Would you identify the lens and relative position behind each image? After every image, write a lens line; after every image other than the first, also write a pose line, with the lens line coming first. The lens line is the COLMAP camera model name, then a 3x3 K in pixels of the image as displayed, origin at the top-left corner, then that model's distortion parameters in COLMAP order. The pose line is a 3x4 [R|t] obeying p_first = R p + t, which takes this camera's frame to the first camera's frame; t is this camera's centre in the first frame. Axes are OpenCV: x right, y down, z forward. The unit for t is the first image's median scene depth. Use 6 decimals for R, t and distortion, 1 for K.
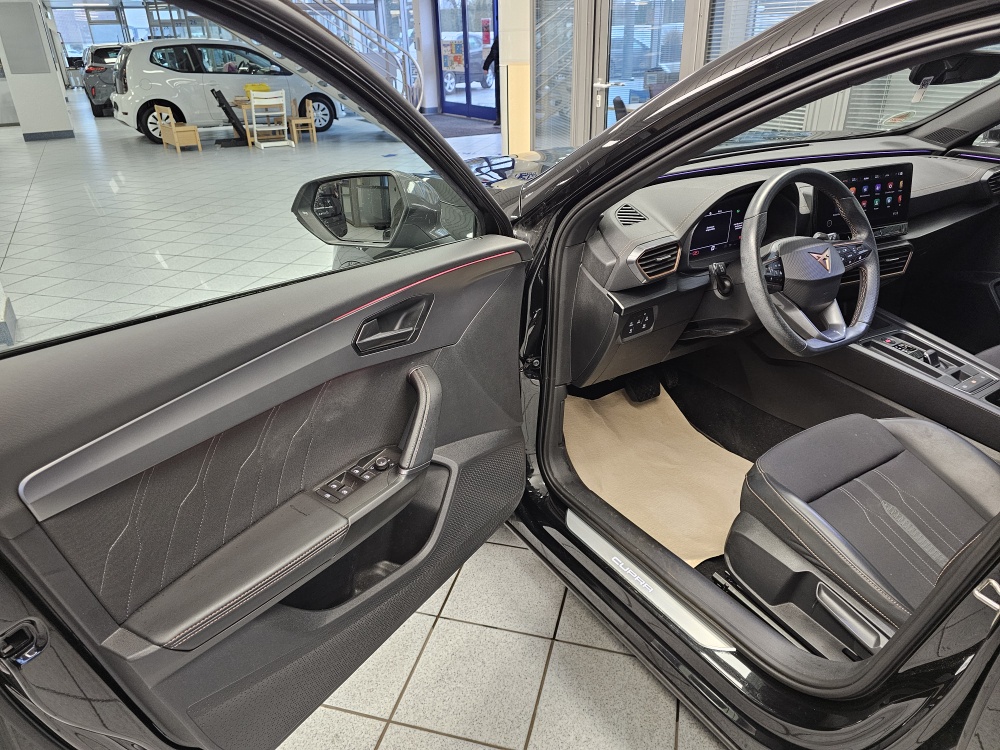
lens RADIAL K [[682.6, 0, 494.9], [0, 682.6, 371.3], [0, 0, 1]] dist [0.062757, -0.018974]
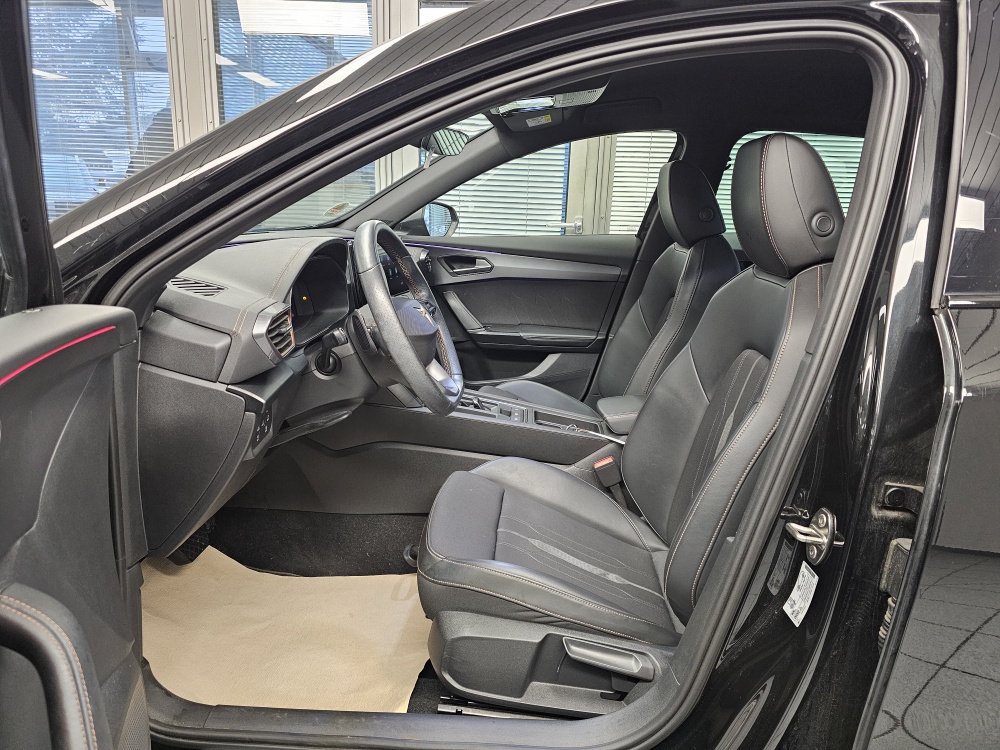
lens RADIAL K [[682.6, 0, 500.6], [0, 682.6, 375.7], [0, 0, 1]] dist [0.062757, -0.018974]
pose [[0.570484, -0.163542, 0.804862, -0.227493], [0.318579, 0.947310, -0.033321, -0.017119], [-0.757004, 0.275421, 0.592526, 0.391357]]
